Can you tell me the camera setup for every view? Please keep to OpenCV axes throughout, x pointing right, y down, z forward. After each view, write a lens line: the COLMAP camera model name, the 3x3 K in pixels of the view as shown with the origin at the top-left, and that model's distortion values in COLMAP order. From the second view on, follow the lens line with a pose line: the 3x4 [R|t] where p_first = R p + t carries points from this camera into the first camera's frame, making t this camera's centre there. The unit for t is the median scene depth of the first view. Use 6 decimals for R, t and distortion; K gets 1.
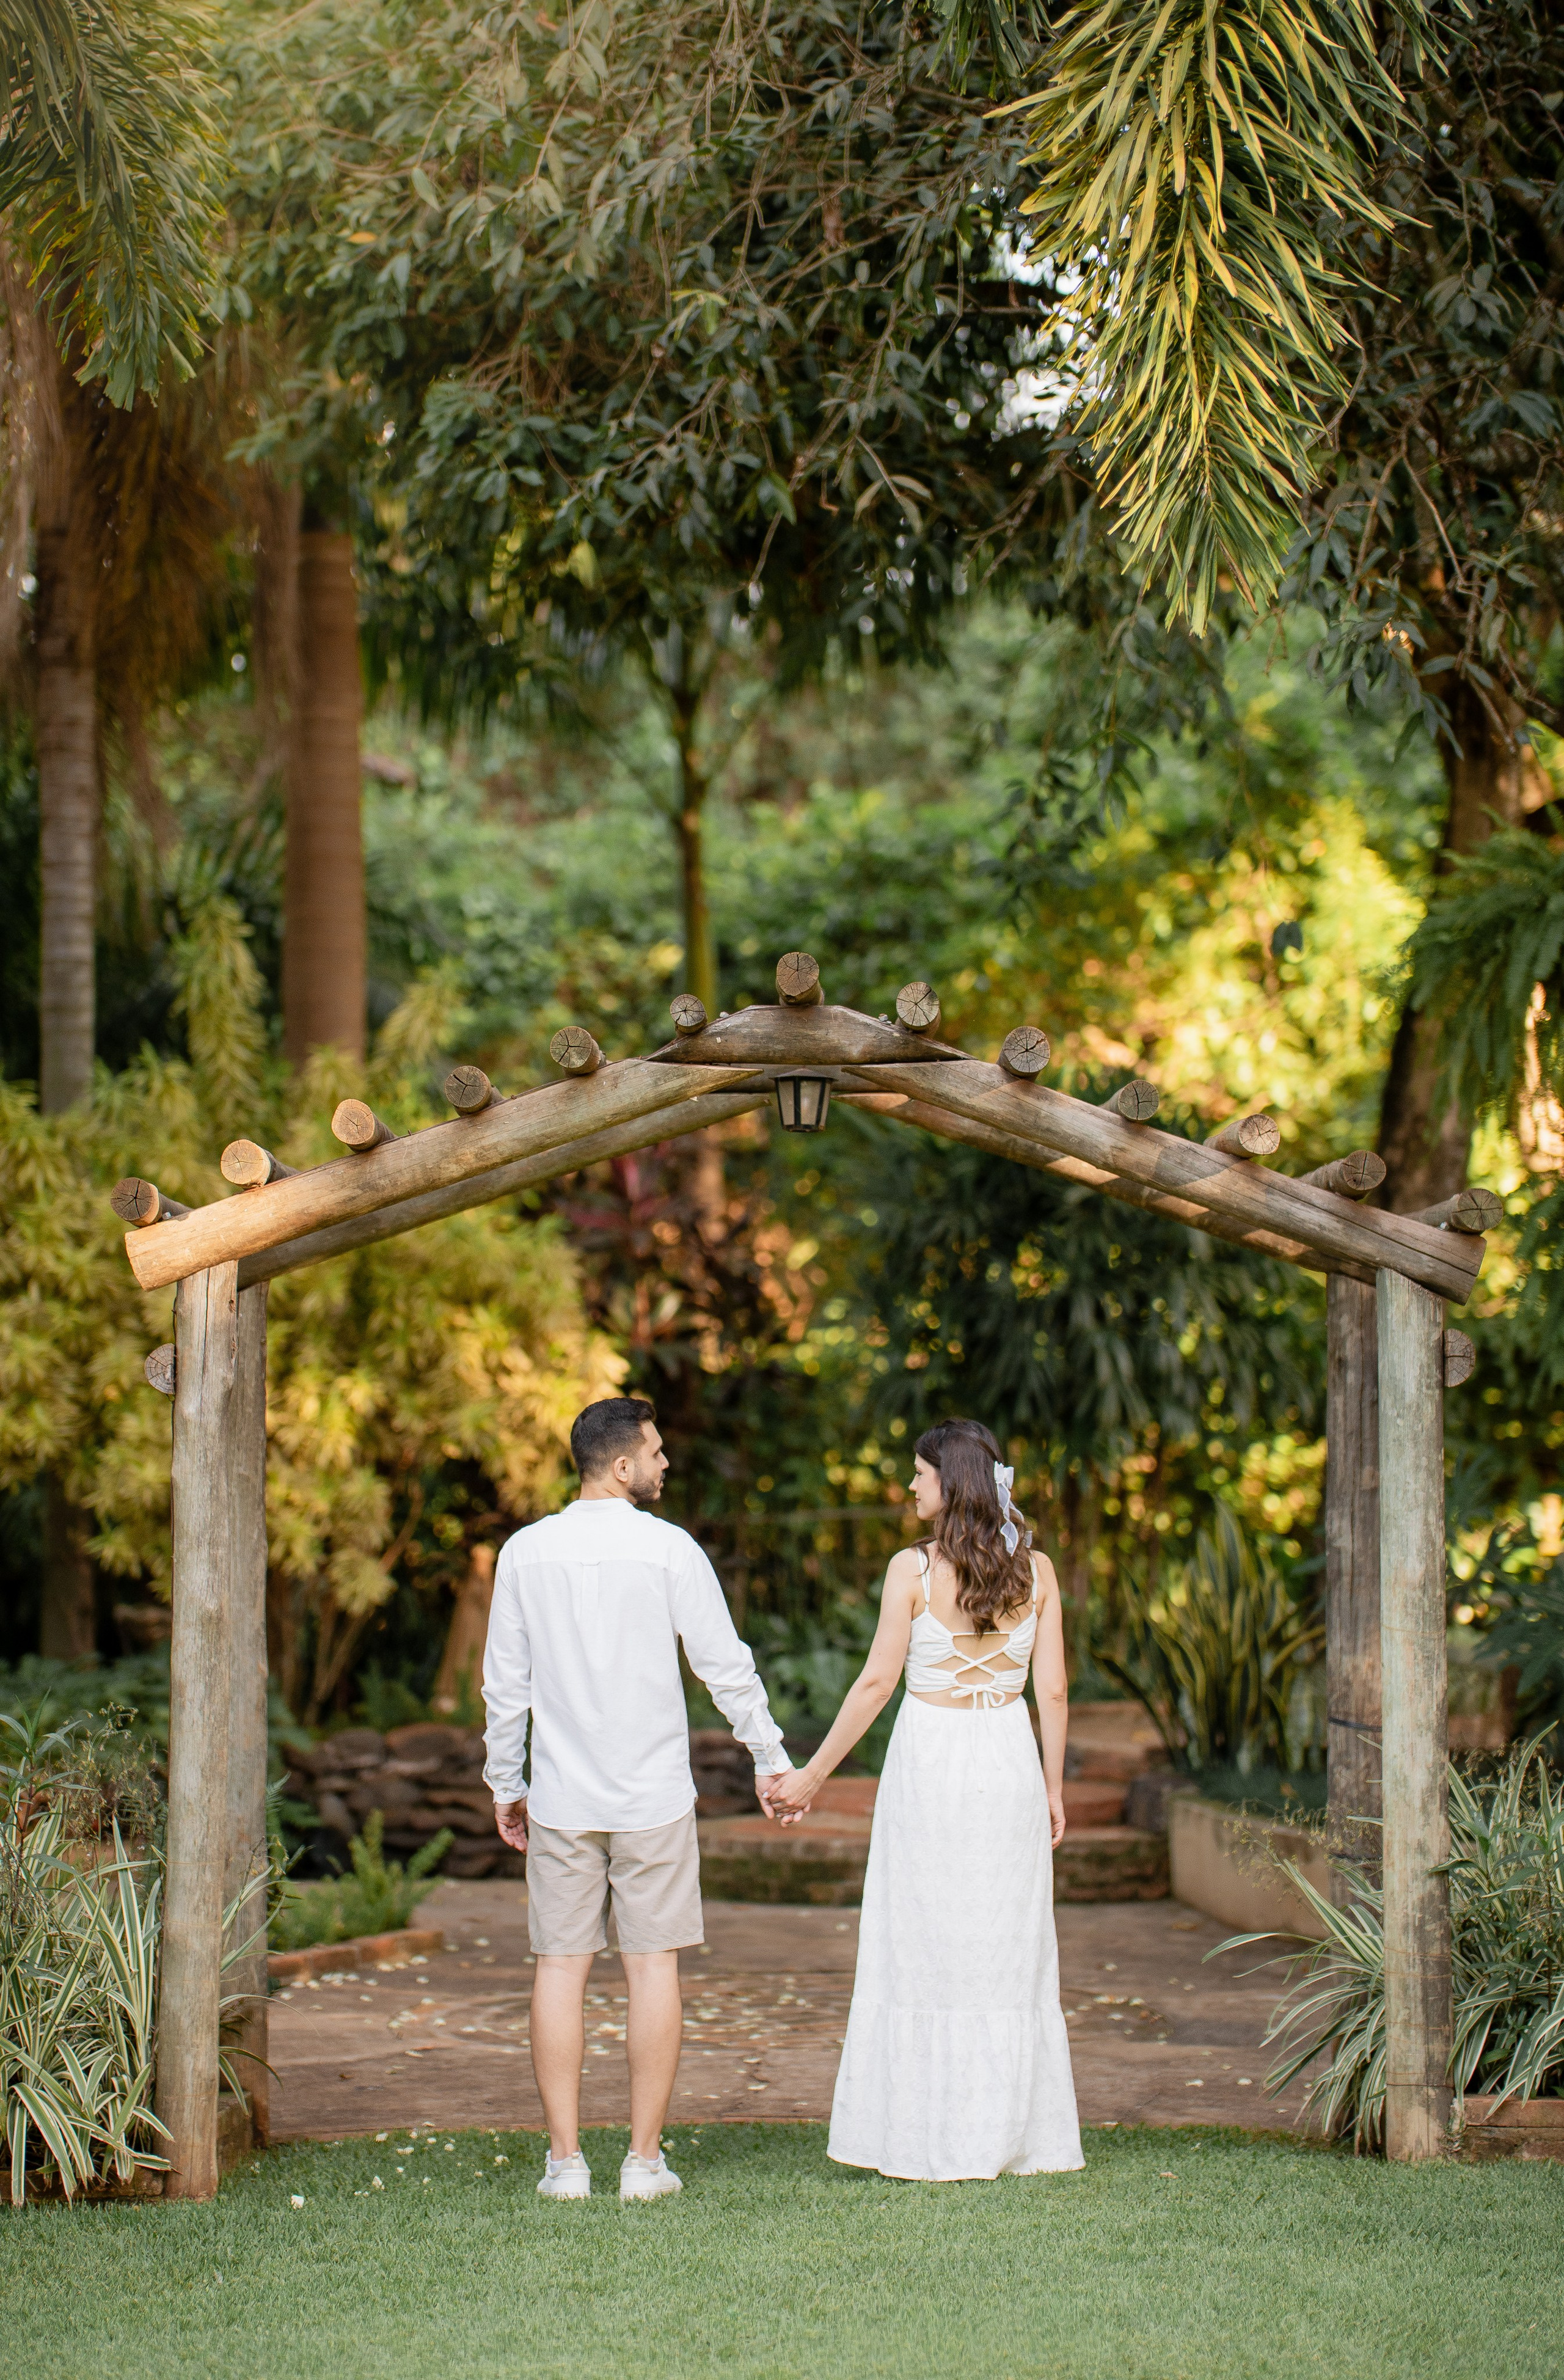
lens RADIAL K [[6821.8, 0, 771.6], [0, 6821.8, 1189.8], [0, 0, 1]] dist [1.085275, 0.000000]
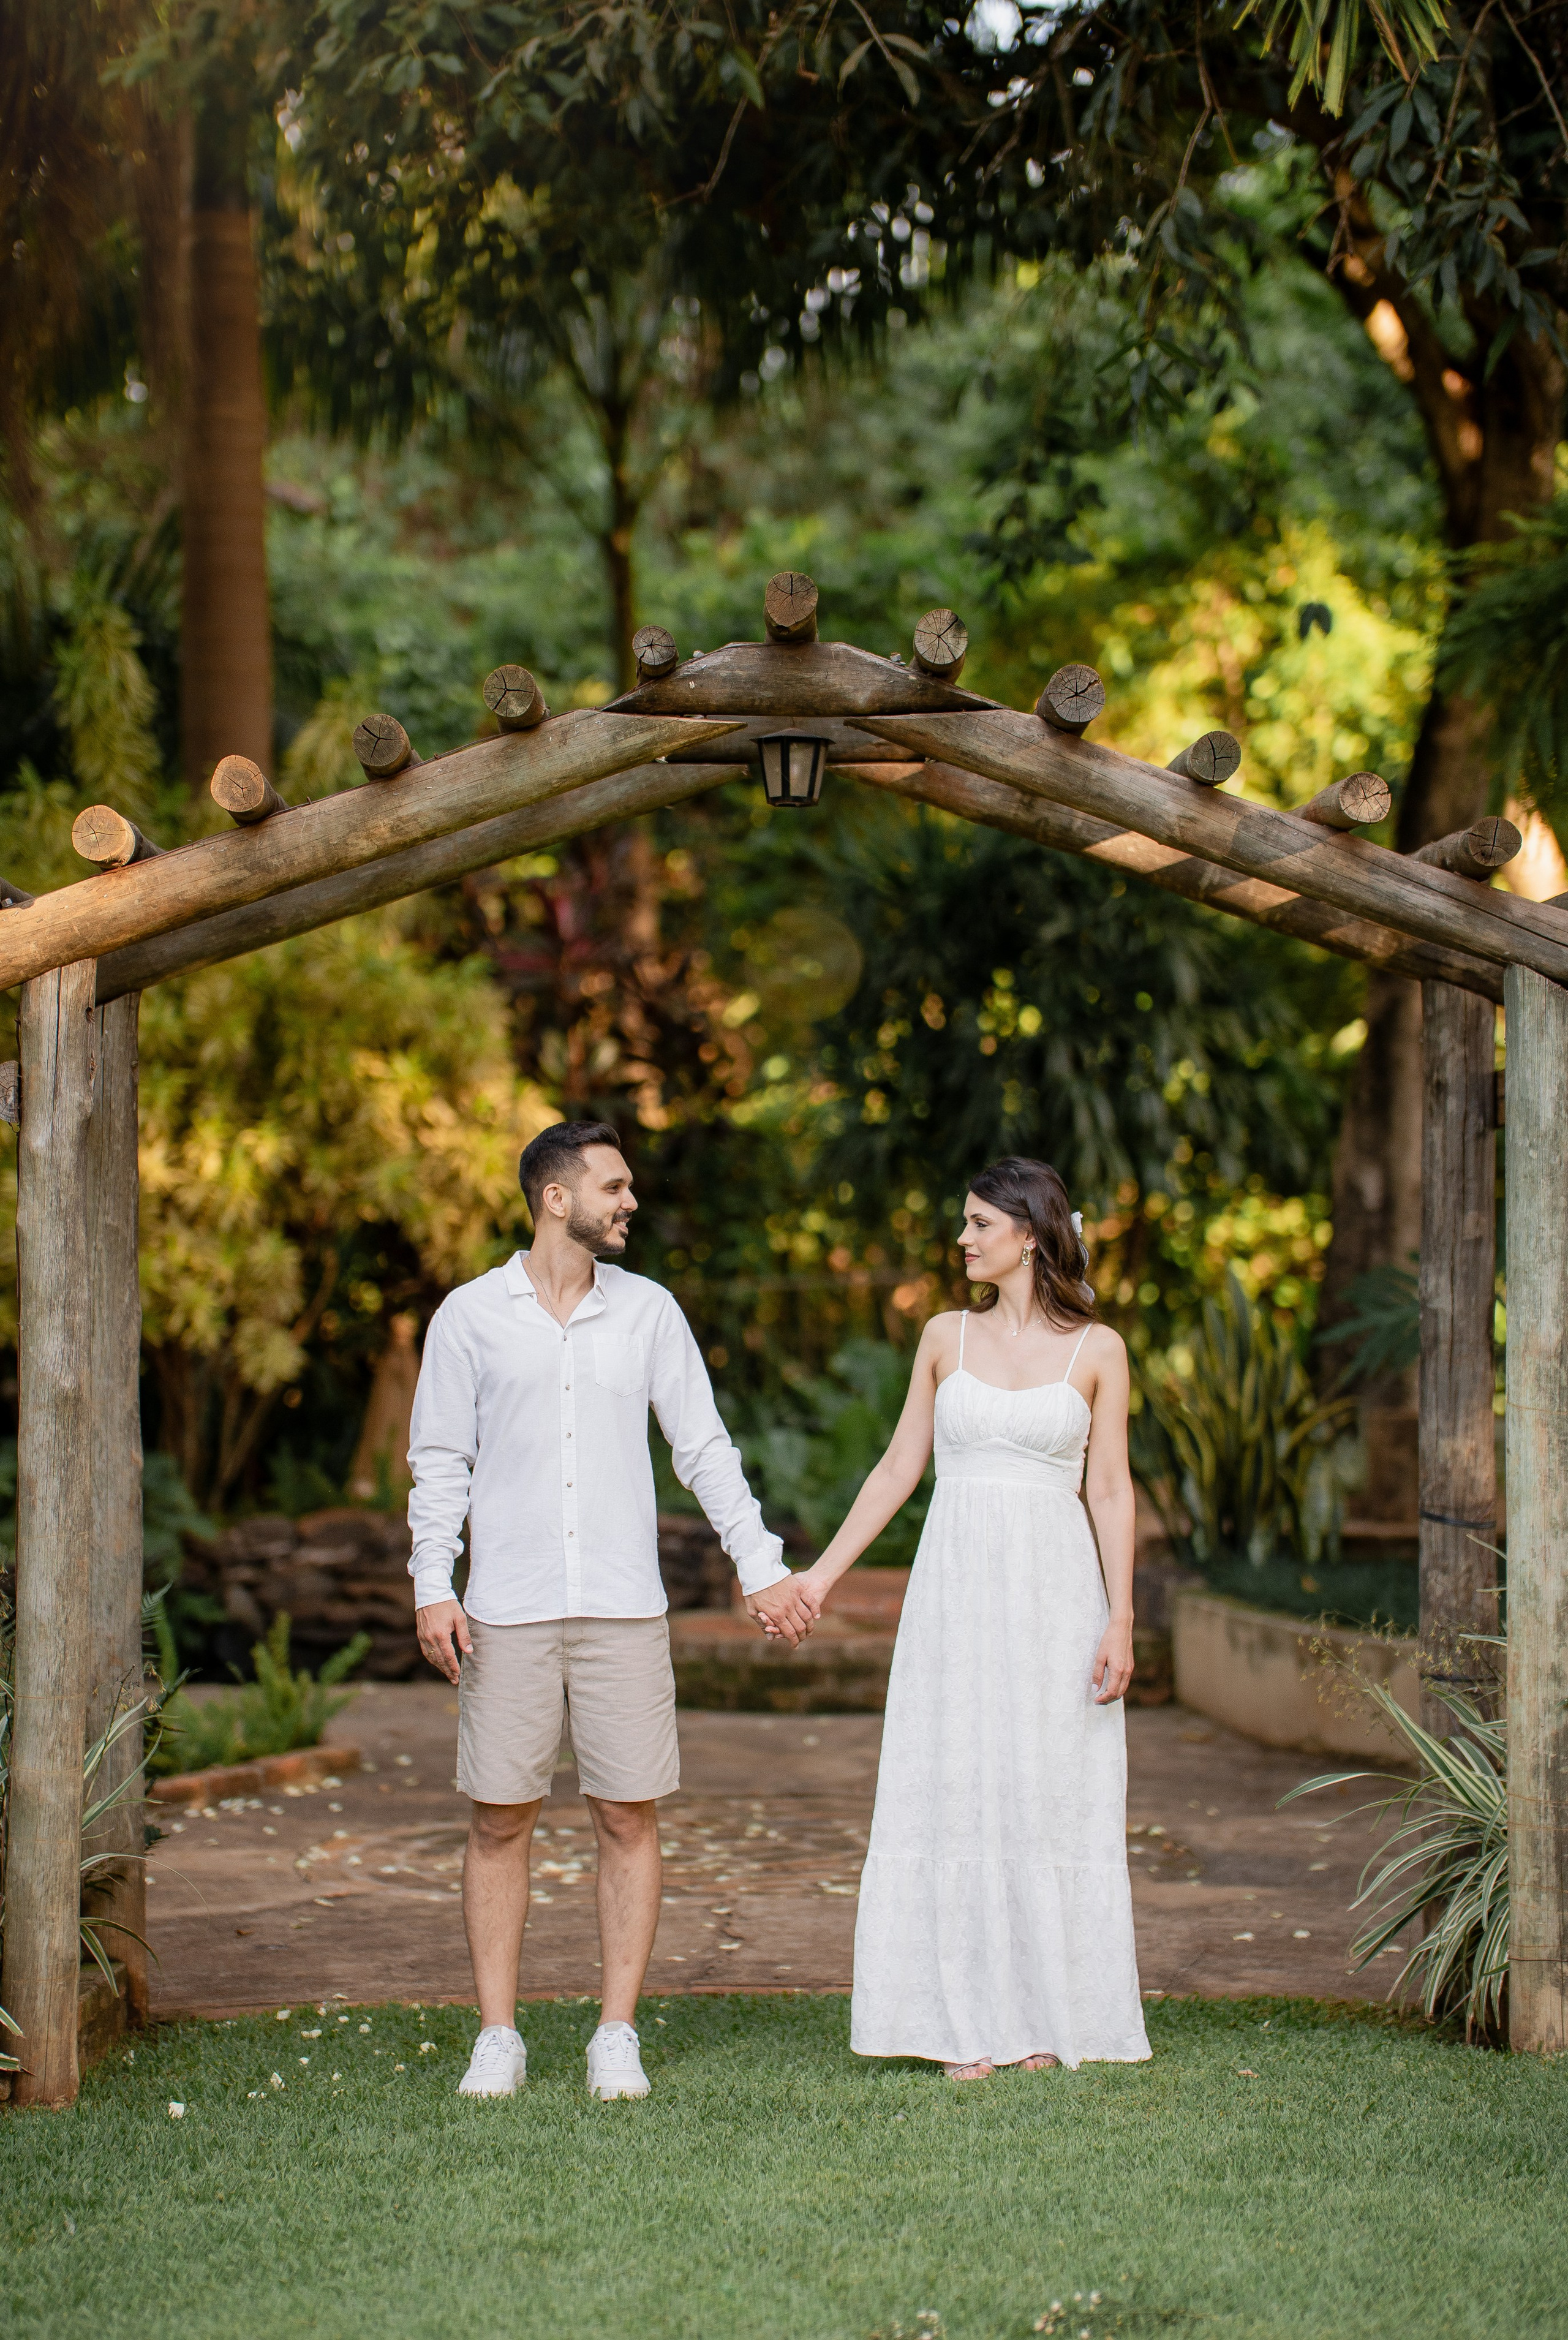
lens RADIAL K [[5867.9, 0, 781.9], [0, 5867.9, 1157.0], [0, 0, 1]] dist [0.760310, 0.000000]
pose [[0.999750, -0.001827, 0.022276, -0.010520], [0.001313, 0.999734, 0.023038, 0.014681], [-0.022312, -0.023003, 0.999486, 0.249061]]
